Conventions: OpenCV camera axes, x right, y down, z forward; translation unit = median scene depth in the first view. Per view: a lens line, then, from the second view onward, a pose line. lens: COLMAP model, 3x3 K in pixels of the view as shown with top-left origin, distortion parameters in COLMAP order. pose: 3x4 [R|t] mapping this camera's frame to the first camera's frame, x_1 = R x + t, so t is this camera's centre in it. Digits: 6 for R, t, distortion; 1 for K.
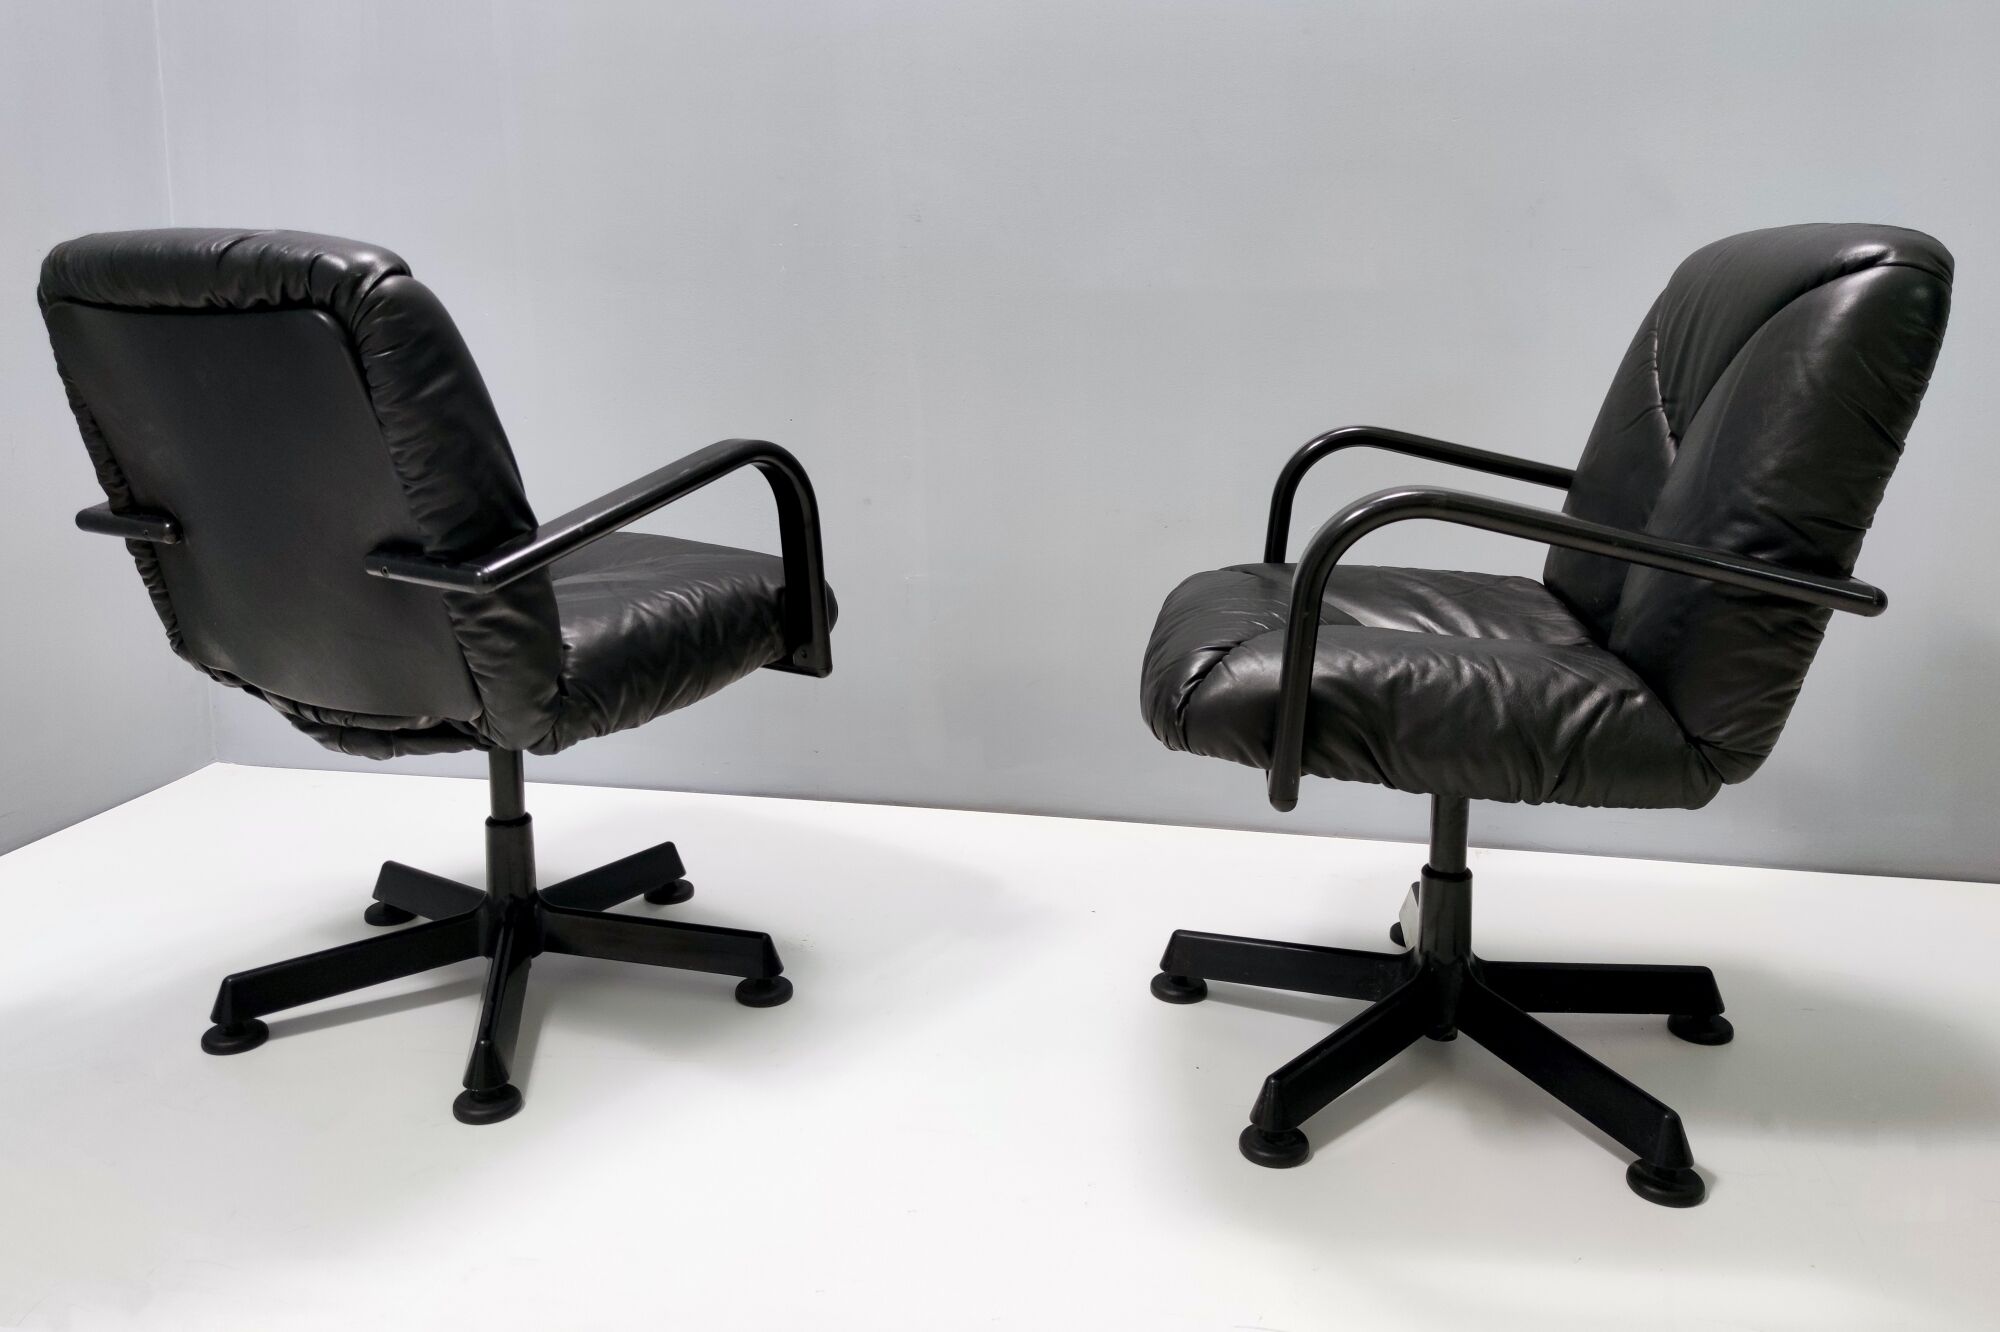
lens RADIAL K [[1484.4, 0, 1000.0], [0, 1484.4, 666.0], [0, 0, 1]] dist [-0.003734, 0.069075]
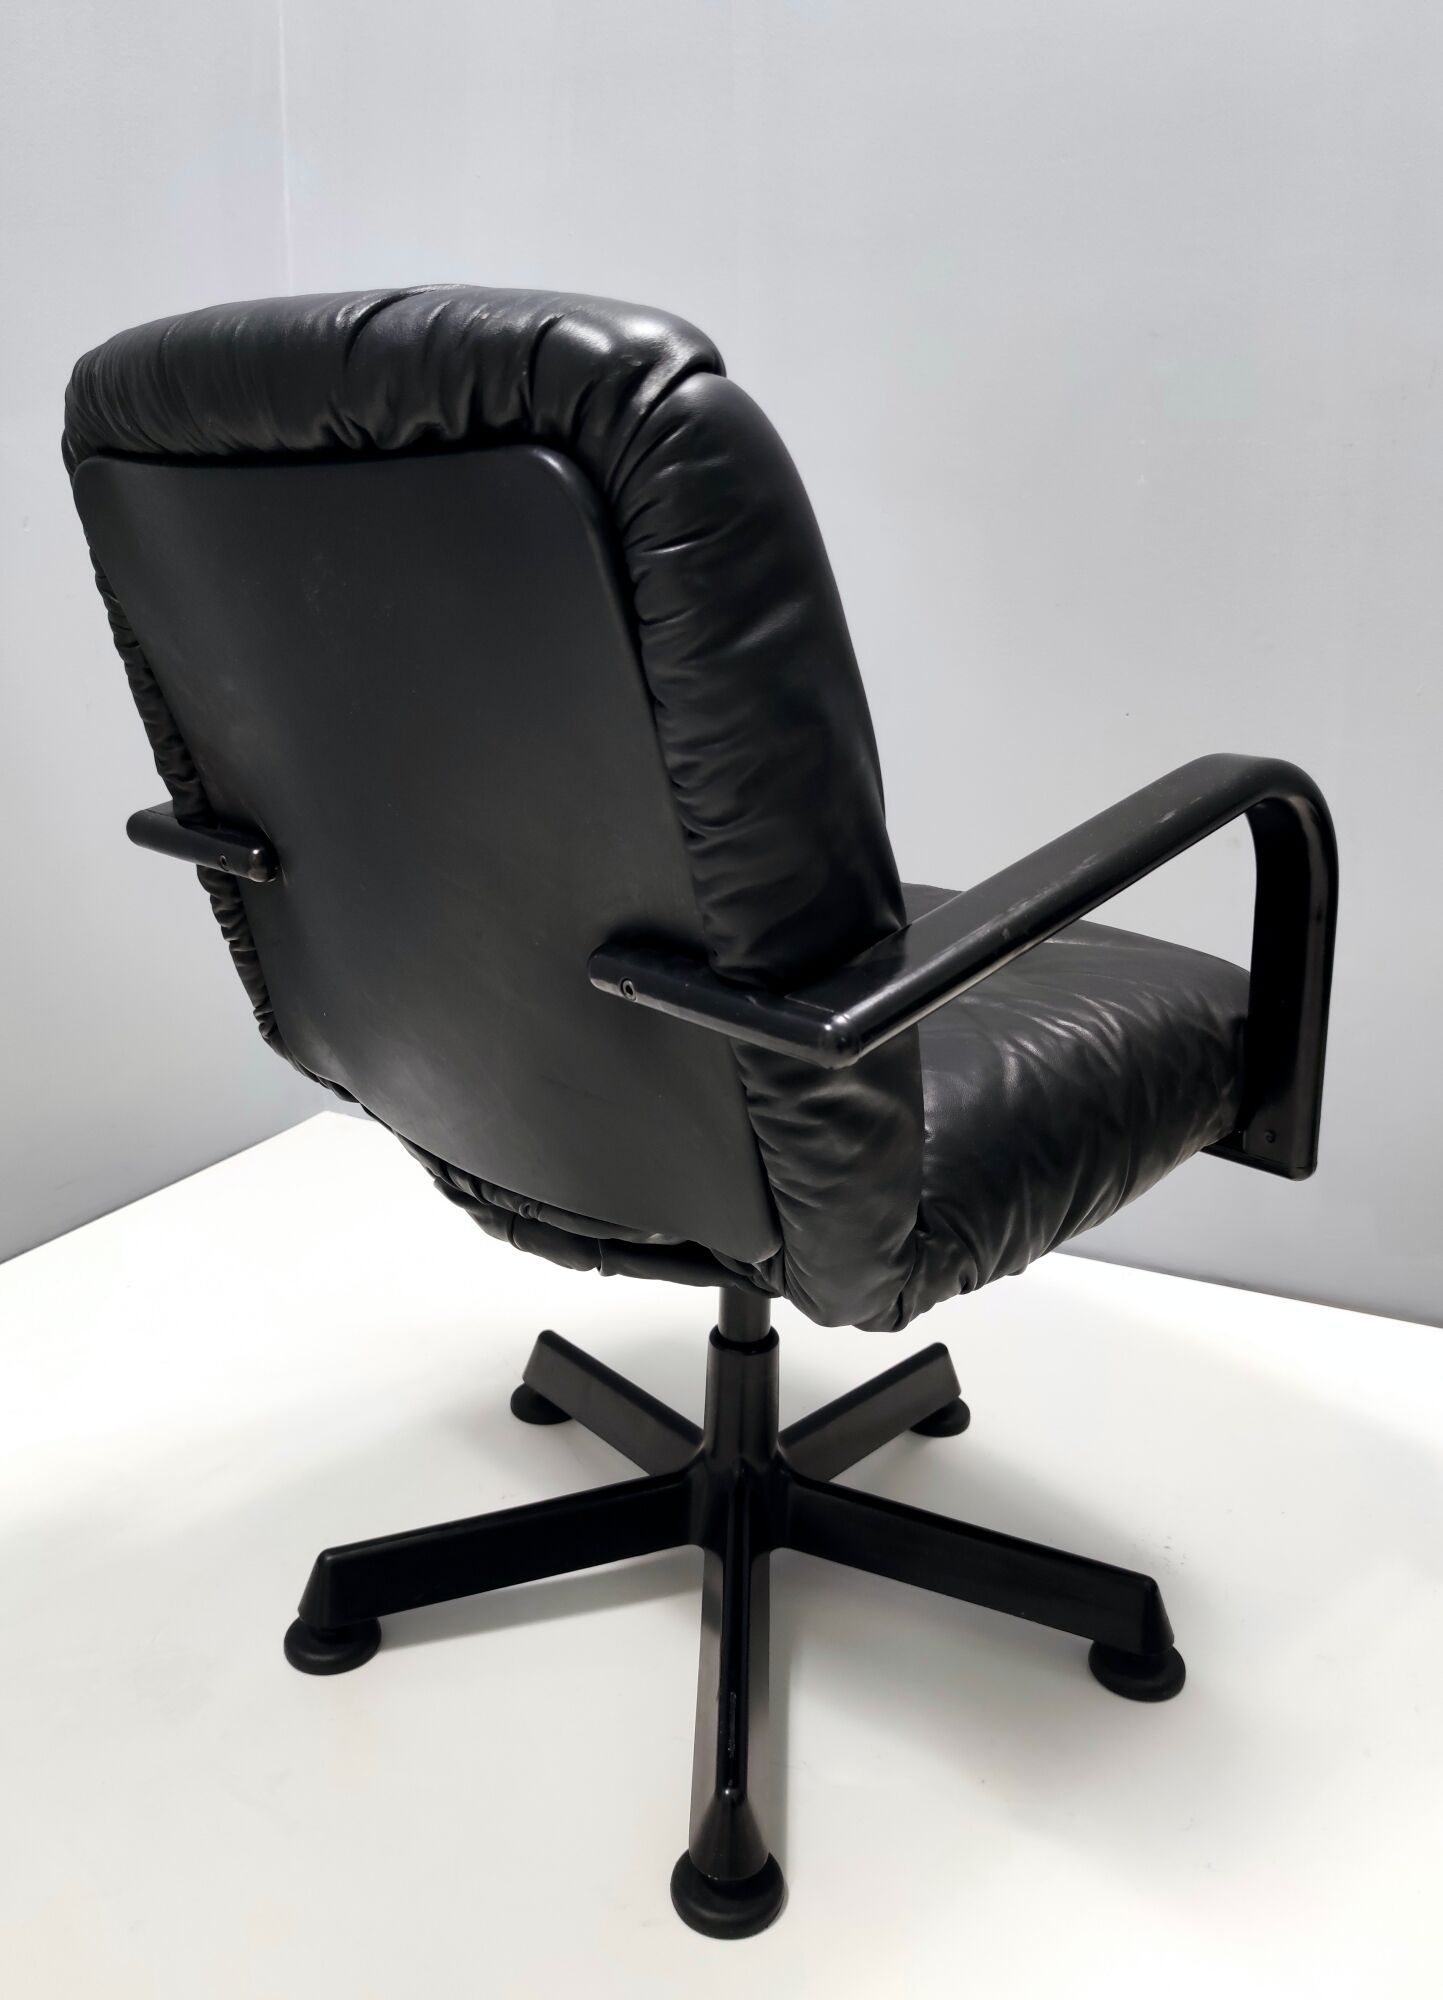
lens RADIAL K [[1045.3, 0, 721.5], [0, 1045.3, 1000.0], [0, 0, 1]] dist [0.022727, -0.000217]
pose [[0.988944, 0.086141, -0.120707, -0.333957], [-0.071954, 0.990483, 0.117332, -0.104936], [0.129665, -0.107349, 0.985730, 0.636241]]
